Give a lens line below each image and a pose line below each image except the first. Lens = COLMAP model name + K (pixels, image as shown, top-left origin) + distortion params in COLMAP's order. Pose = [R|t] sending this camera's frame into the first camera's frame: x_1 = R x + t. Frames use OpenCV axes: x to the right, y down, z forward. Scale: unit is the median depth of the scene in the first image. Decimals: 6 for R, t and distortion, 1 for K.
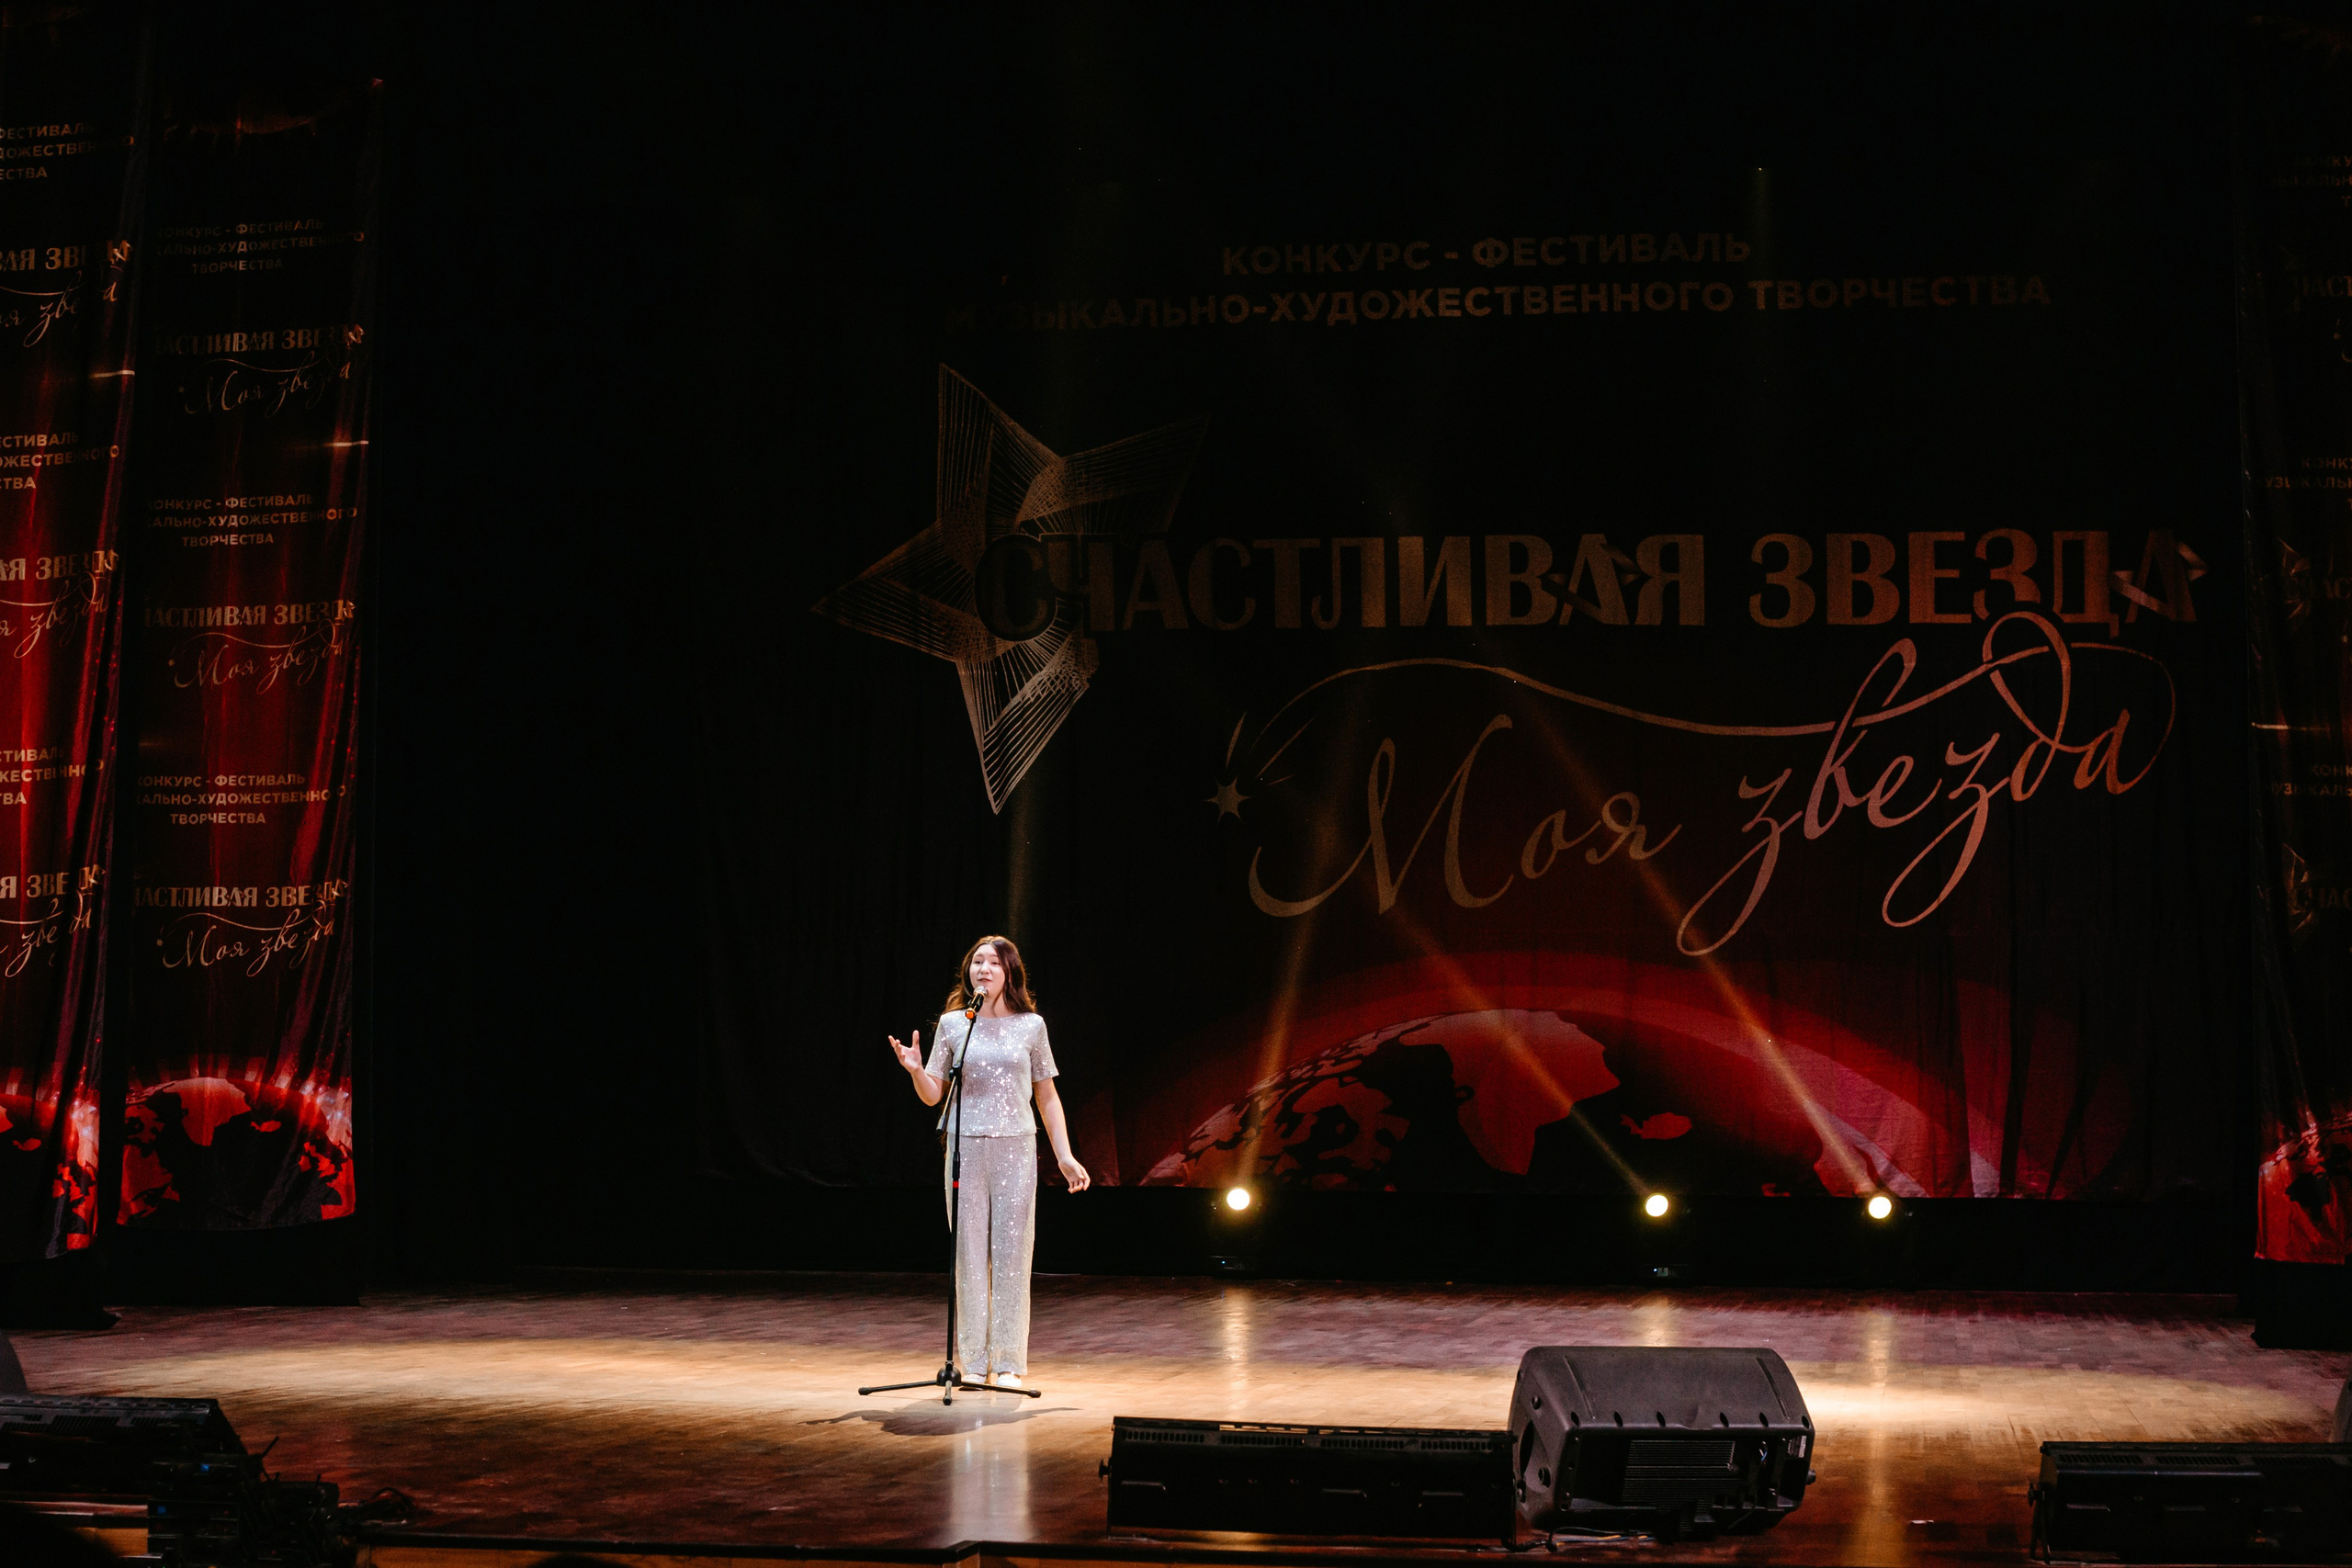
lens RADIAL K [[3960.1, 0, 1177.5], [0, 3960.1, 862.1], [0, 0, 1]] dist [-0.088225, -0.085983]
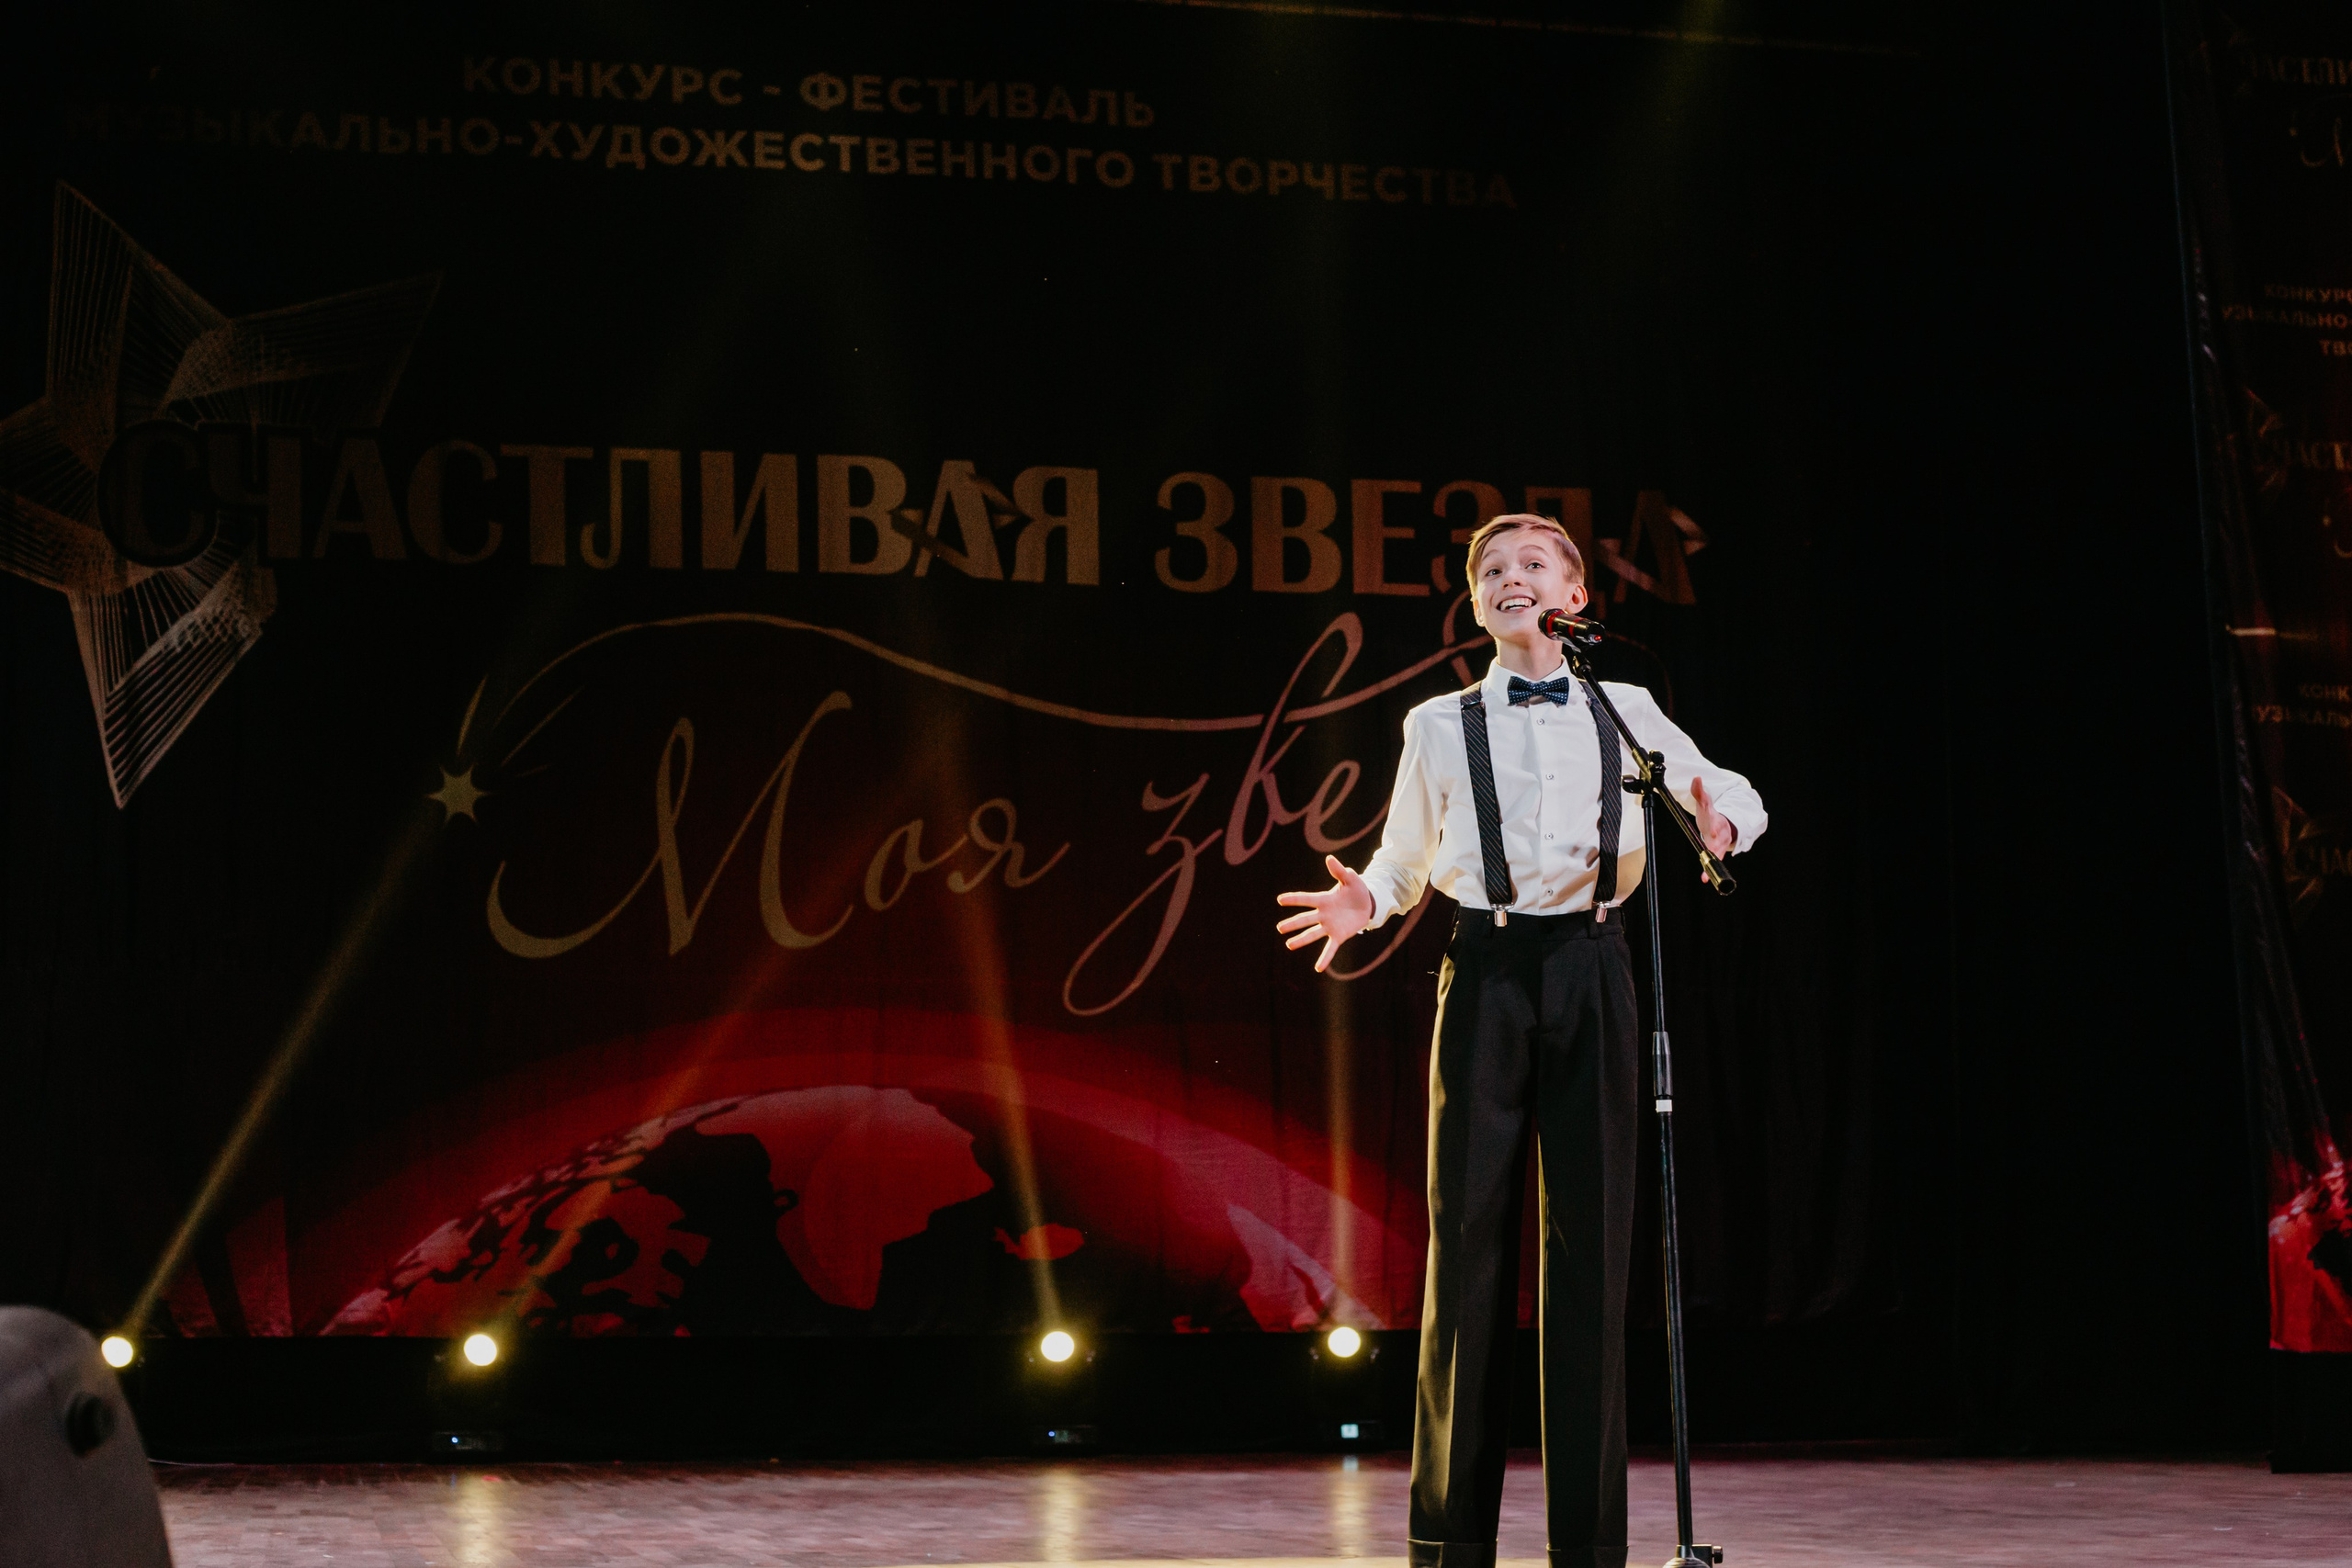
lens RADIAL K [[3875.6, 0, 1174.8], [0, 3875.6, 685.4], [0, 0, 1]] dist [-0.090220, -0.049369]
pose [[0.922655, 0.045415, 0.382942, -0.141275], [-0.003393, 0.993959, -0.109703, 0.042238], [-0.385610, 0.099919, 0.917235, 0.306004]]
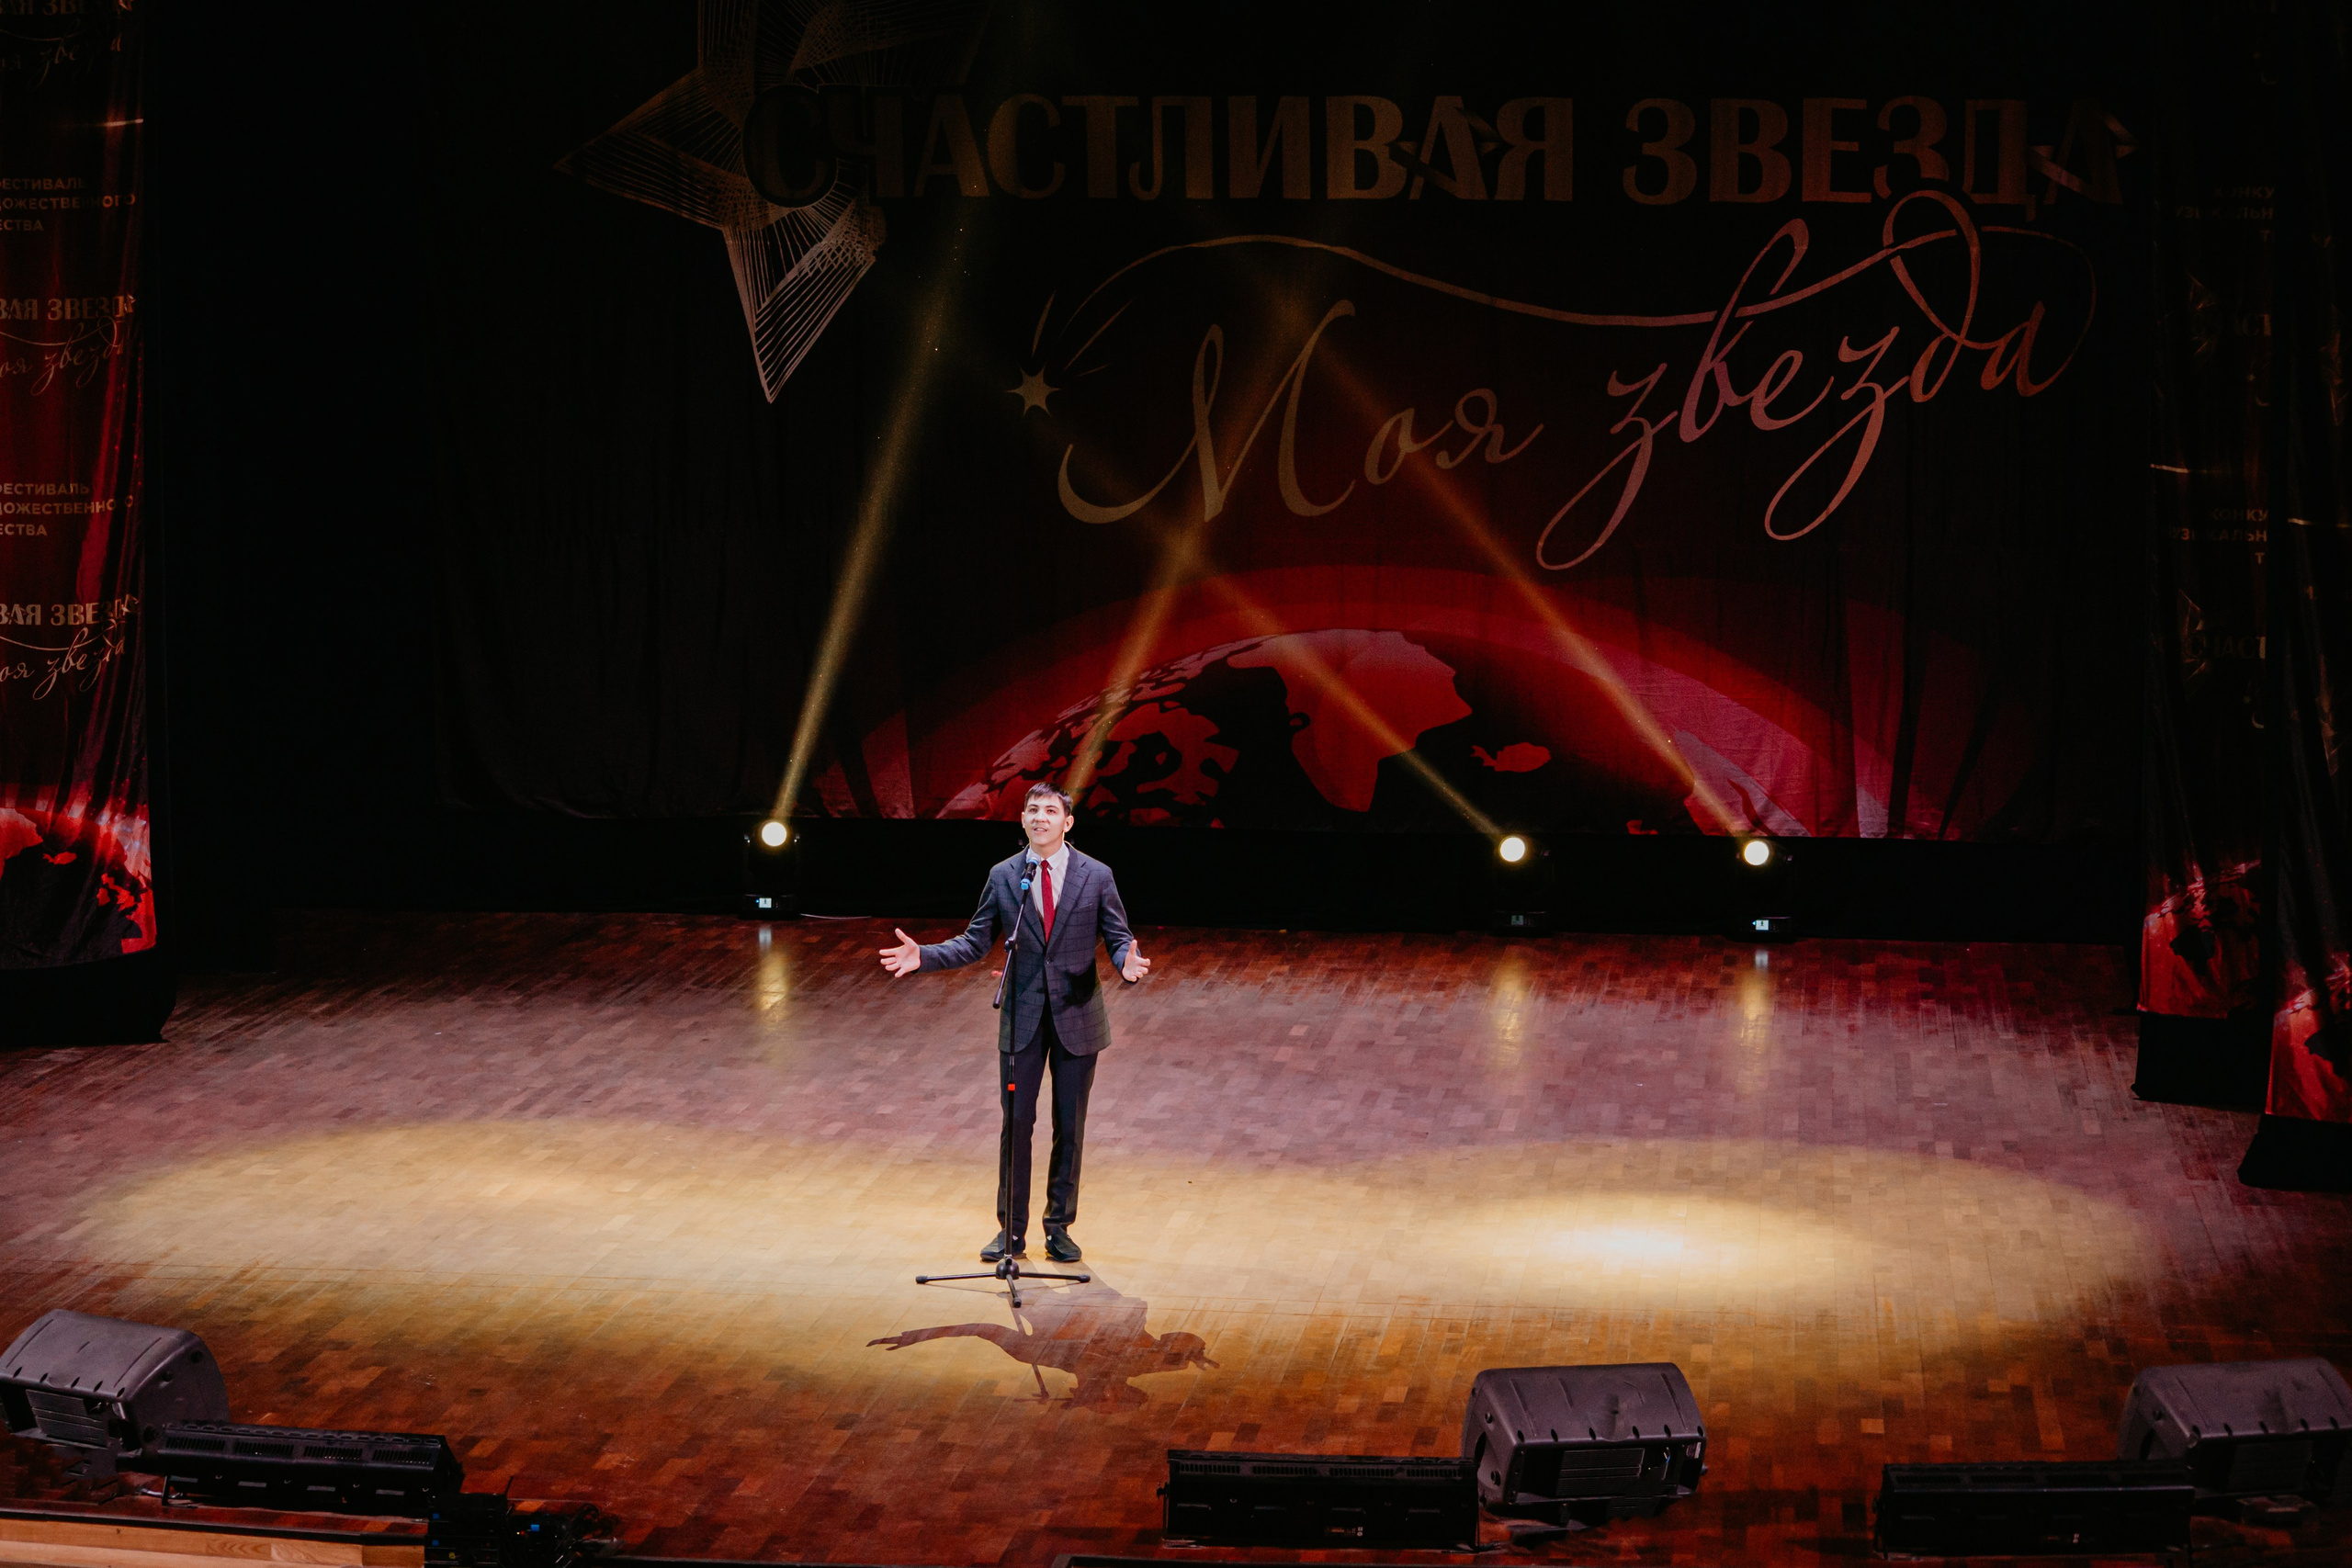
lens RADIAL K [[5797.2, 0, 979.3], [0, 5797.2, 871.7], [0, 0, 1]] dist [-0.026790, 0.369929]
pose [[0.999017, -0.011283, 0.042863, -0.058022], [0.003679, 0.984825, 0.173509, -0.138556], [-0.044170, -0.173181, 0.983899, -0.306407]]
